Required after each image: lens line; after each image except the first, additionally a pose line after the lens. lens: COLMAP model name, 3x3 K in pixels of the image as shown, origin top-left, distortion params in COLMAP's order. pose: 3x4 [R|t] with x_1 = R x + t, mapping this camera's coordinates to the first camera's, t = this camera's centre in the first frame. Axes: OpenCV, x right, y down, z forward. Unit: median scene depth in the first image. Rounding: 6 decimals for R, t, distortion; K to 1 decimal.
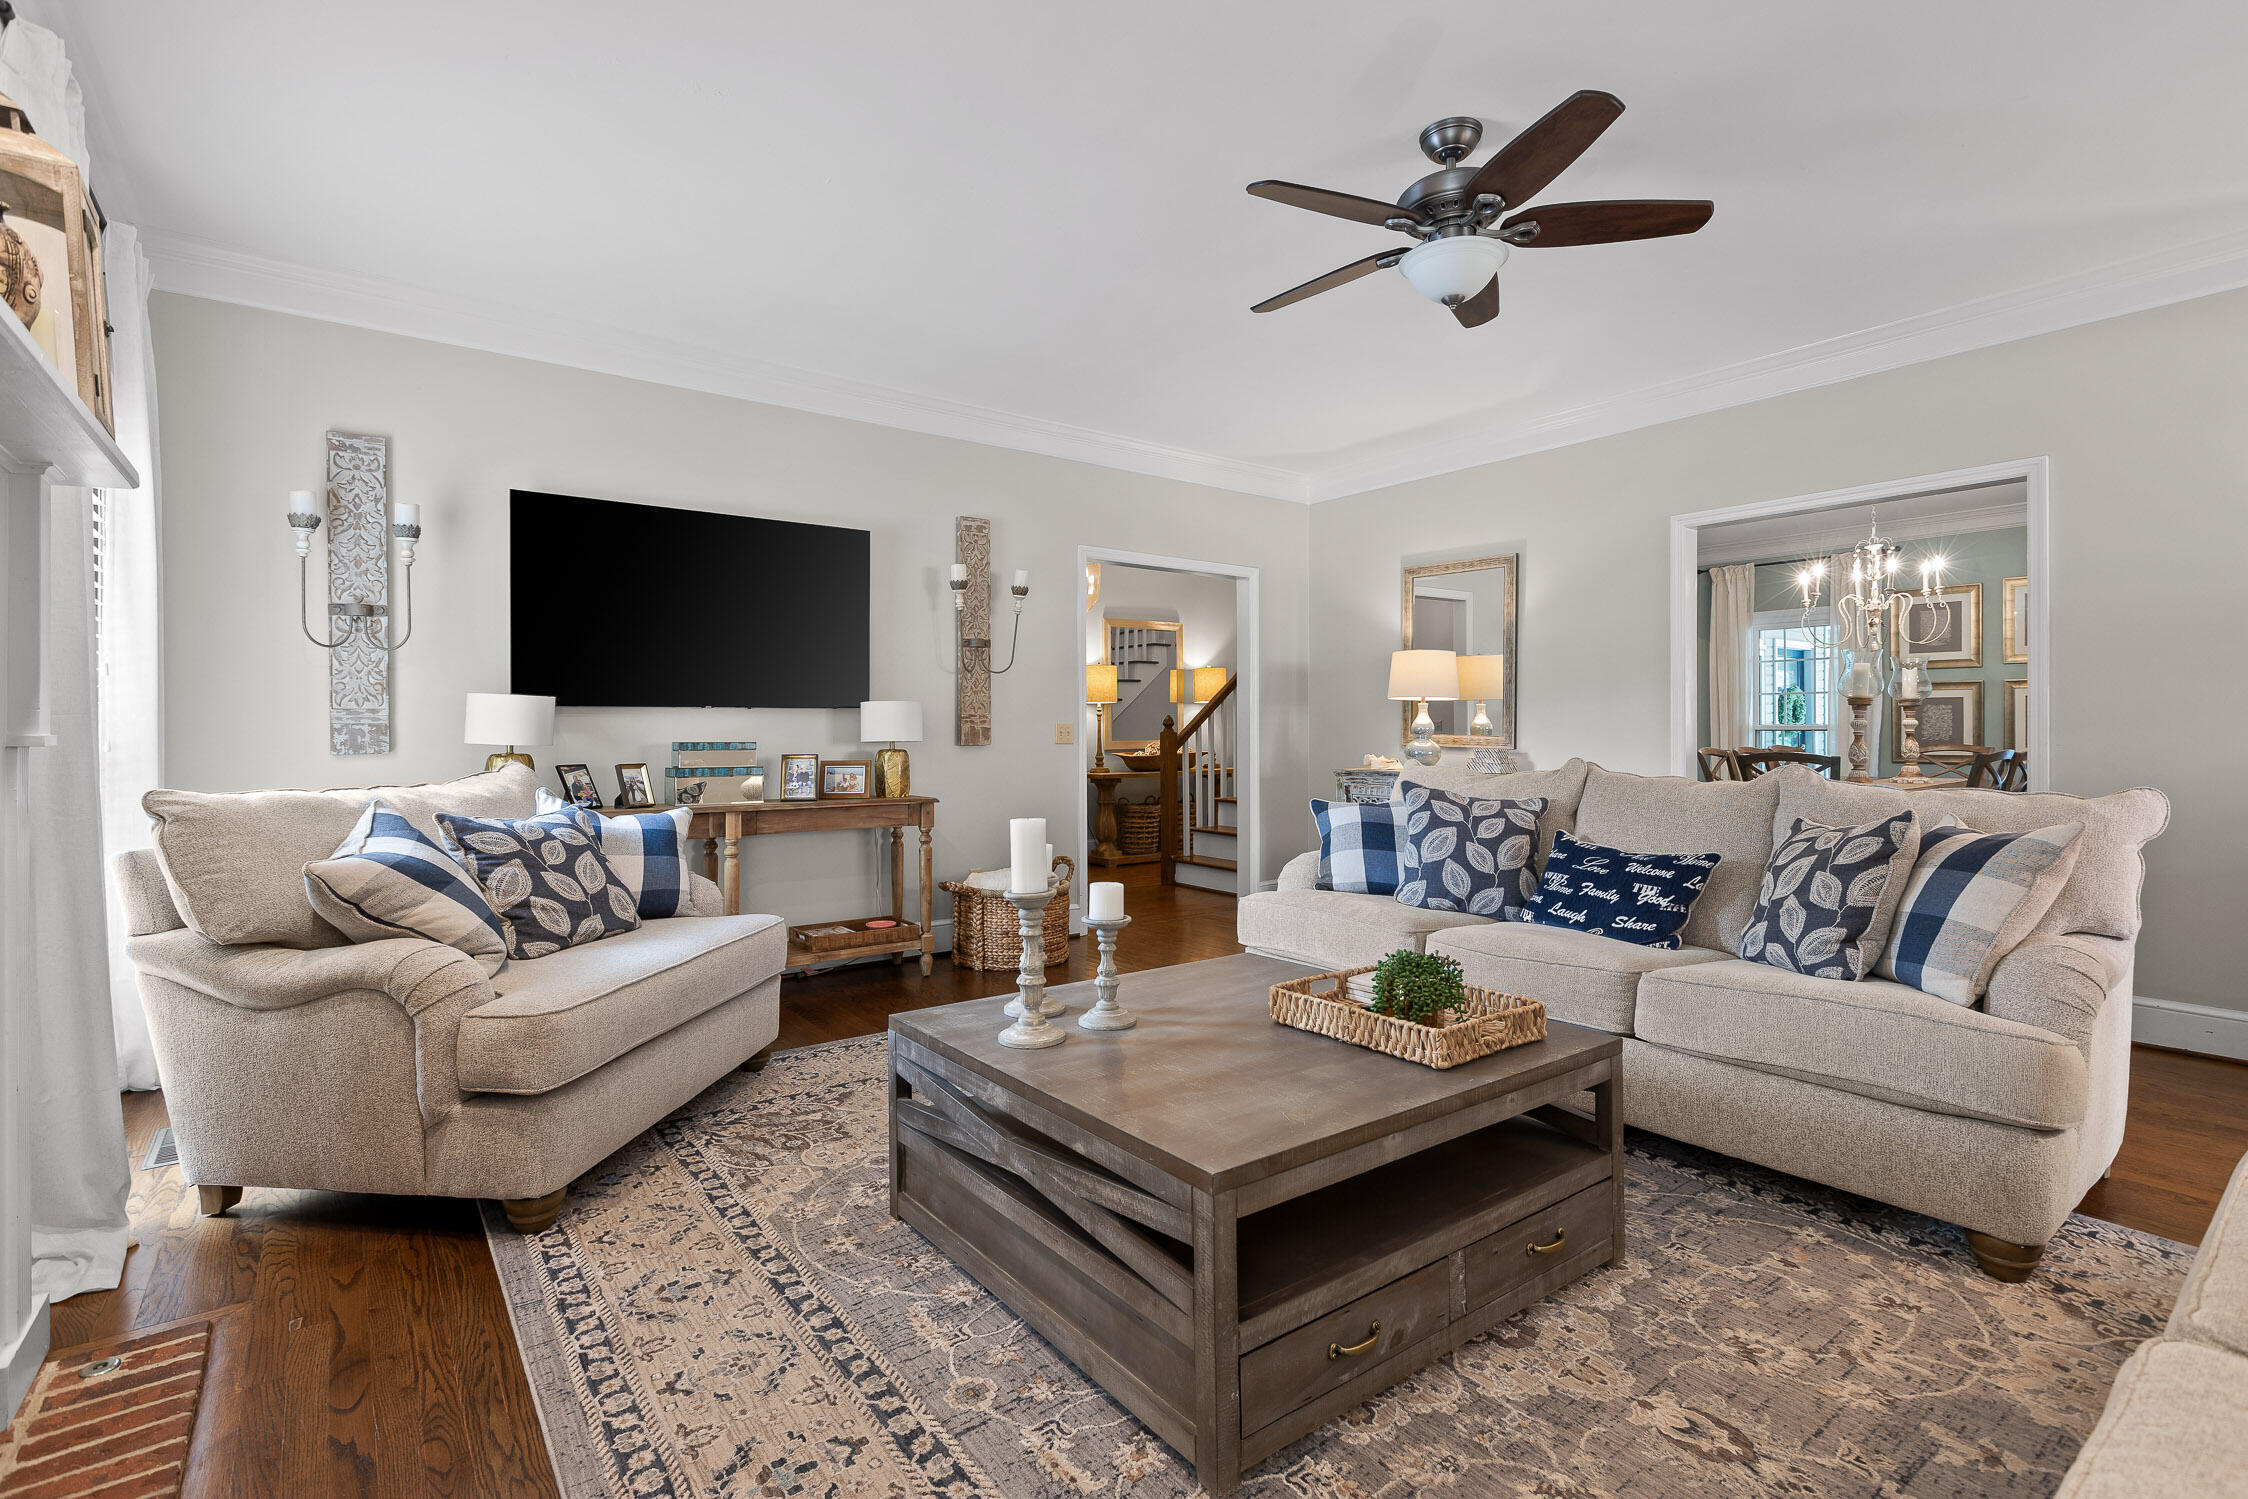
lens RADIAL K [[1035.9, 0, 1137.6], [0, 1035.9, 738.4], [0, 0, 1]] dist [0.002112, 0.000369]
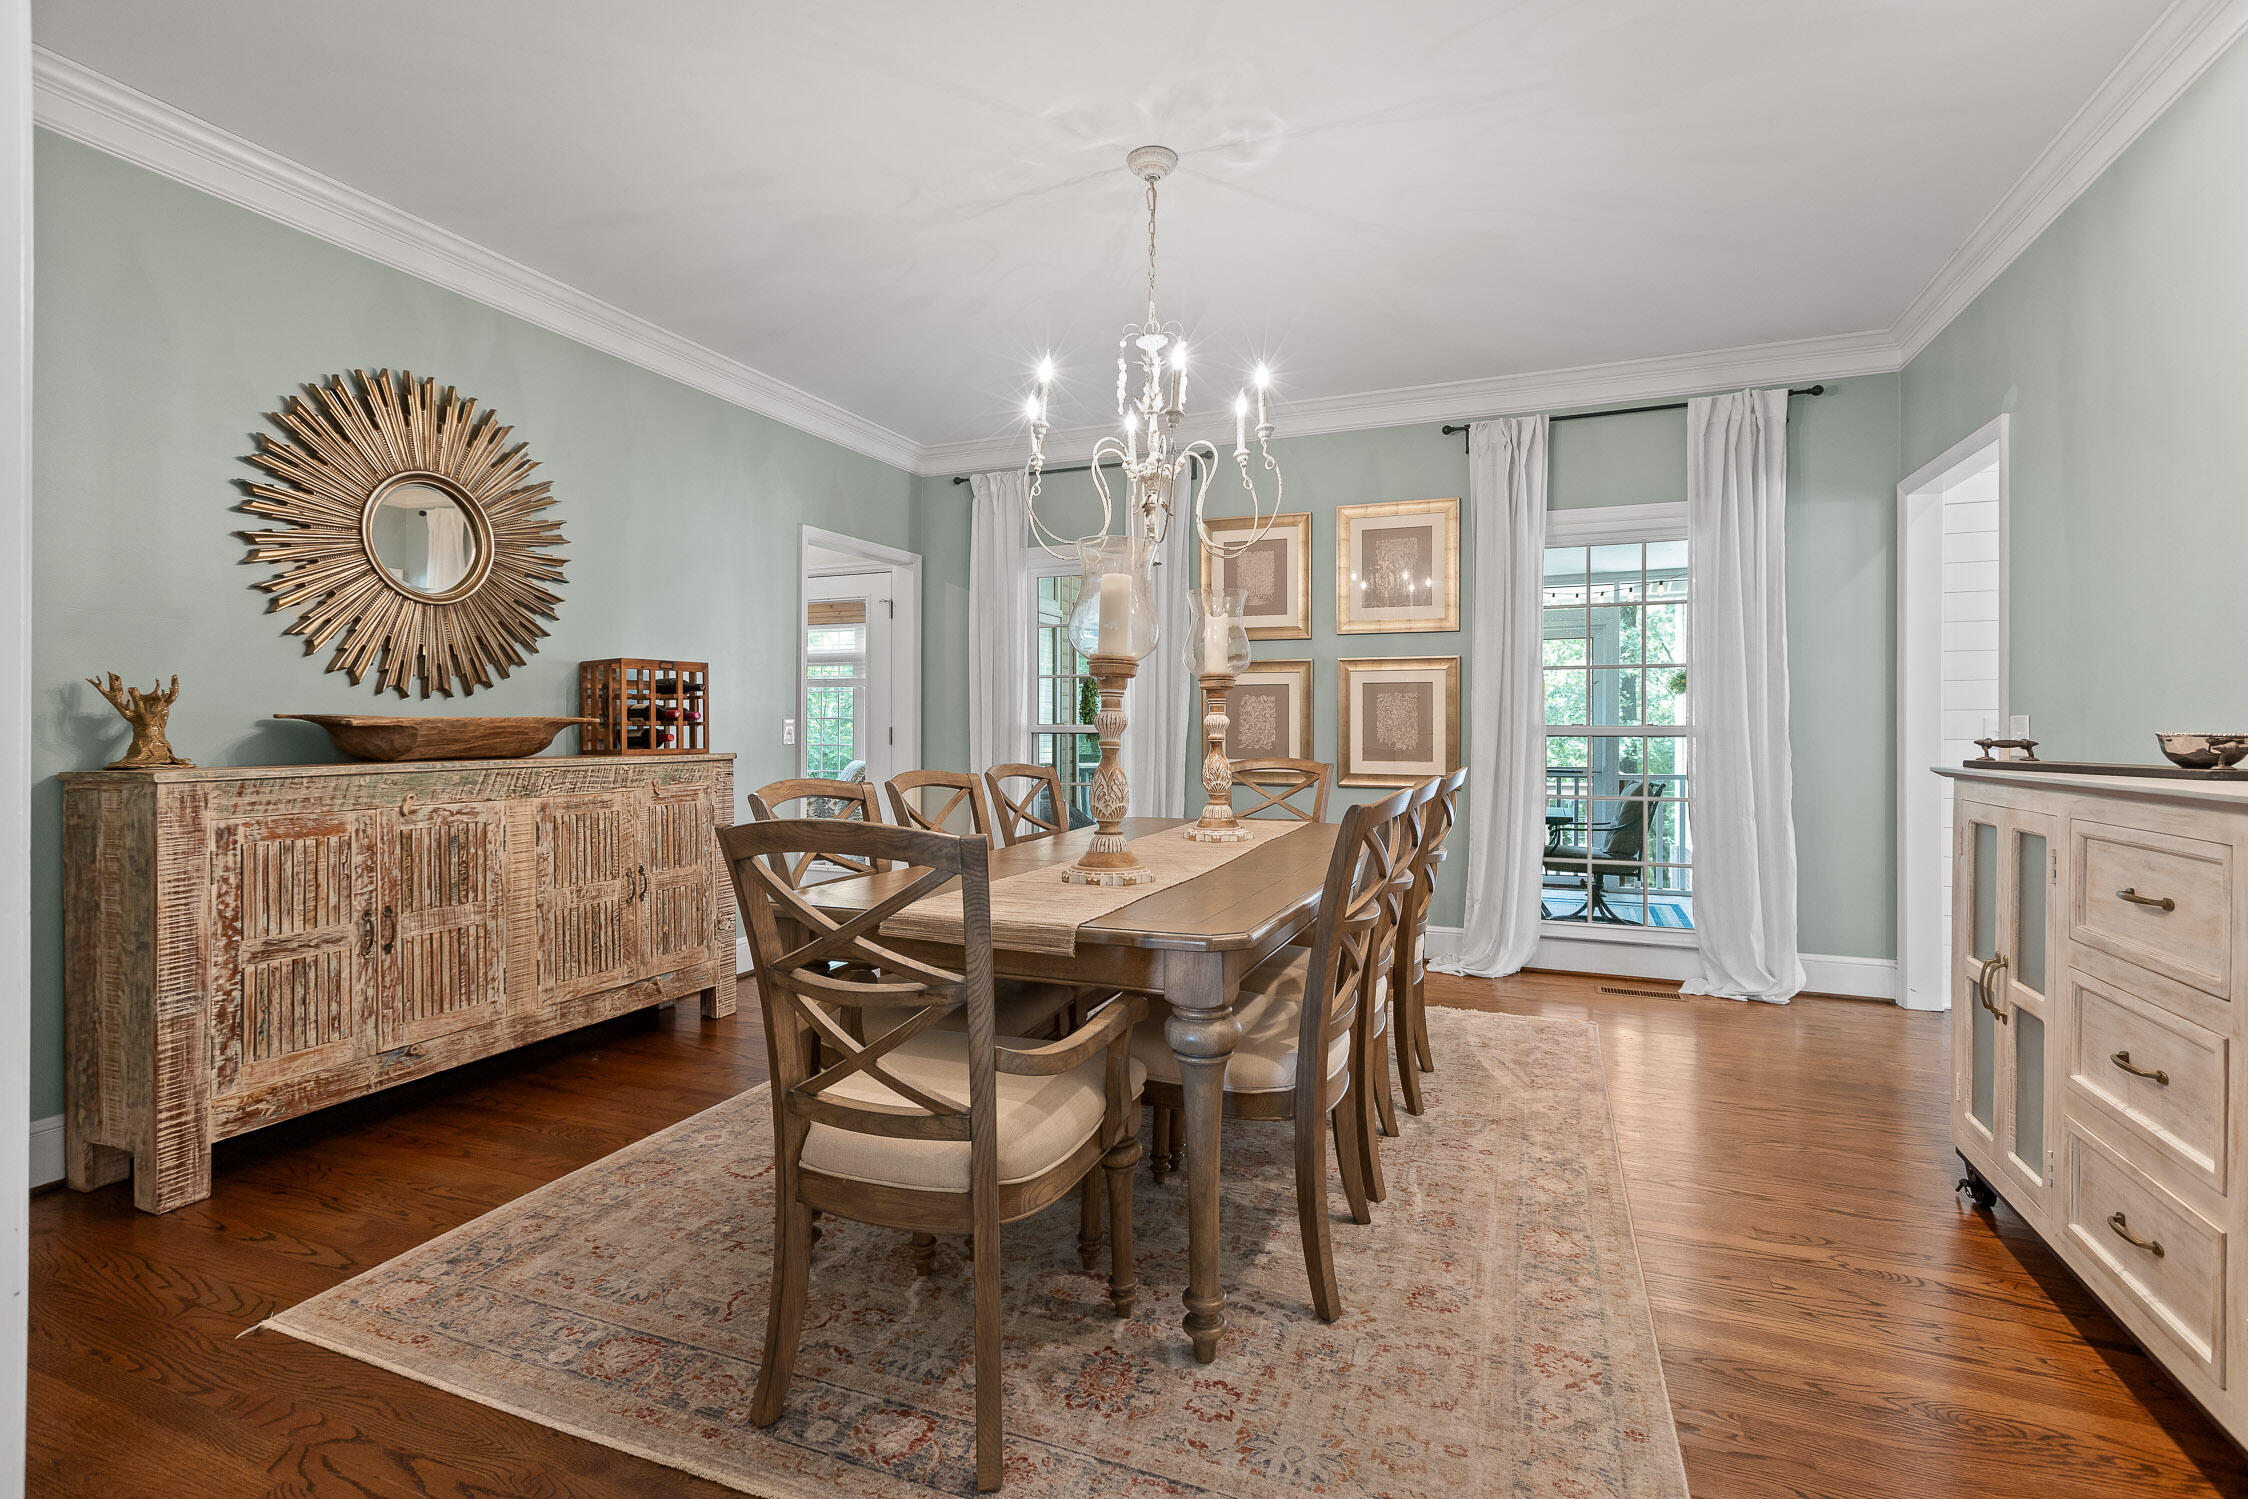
lens RADIAL K [[1035.9, 0, 1129.1], [0, 1035.9, 736.8], [0, 0, 1]] dist [0.002112, 0.000369]
pose [[0.859384, 0.002479, 0.511324, 1.191495], [-0.001053, 0.999995, -0.003079, -0.014432], [-0.511329, 0.002108, 0.859383, 1.556035]]
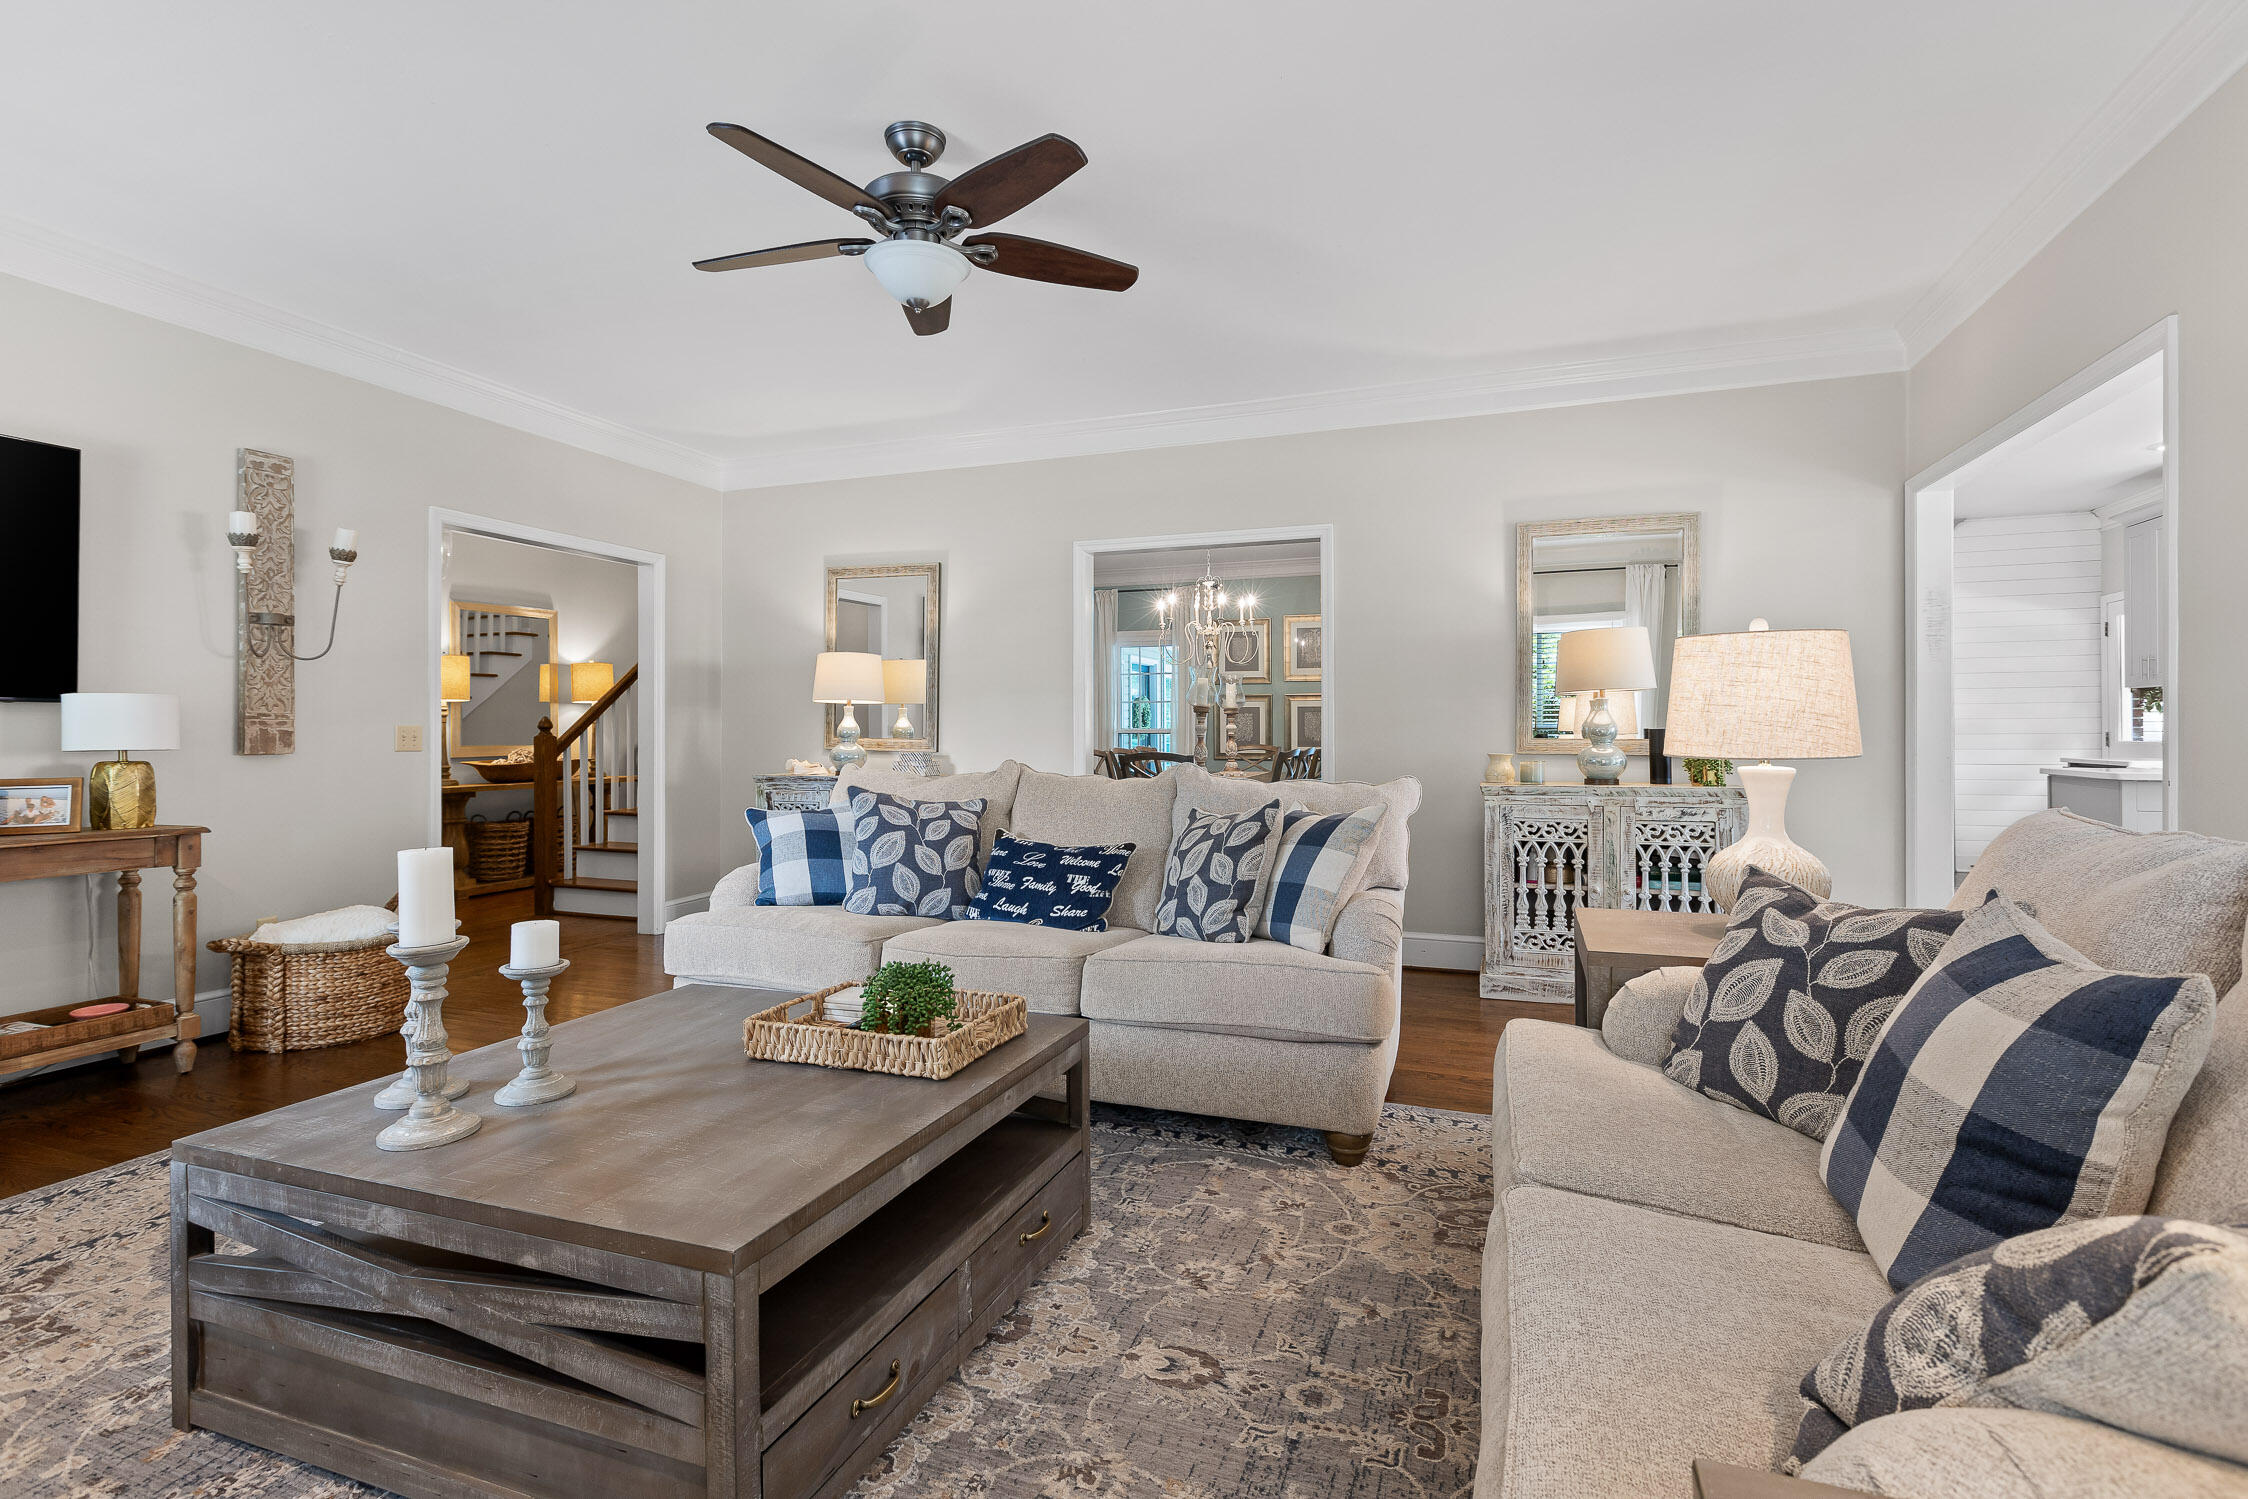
lens RADIAL K [[1035.9, 0, 1124.9], [0, 1035.9, 731.8], [0, 0, 1]] dist [0.002112, 0.000369]
pose [[0.846256, 0.000449, 0.532776, -0.059255], [0.004666, 0.999955, -0.008253, -0.000867], [-0.532755, 0.009470, 0.846216, 0.051650]]
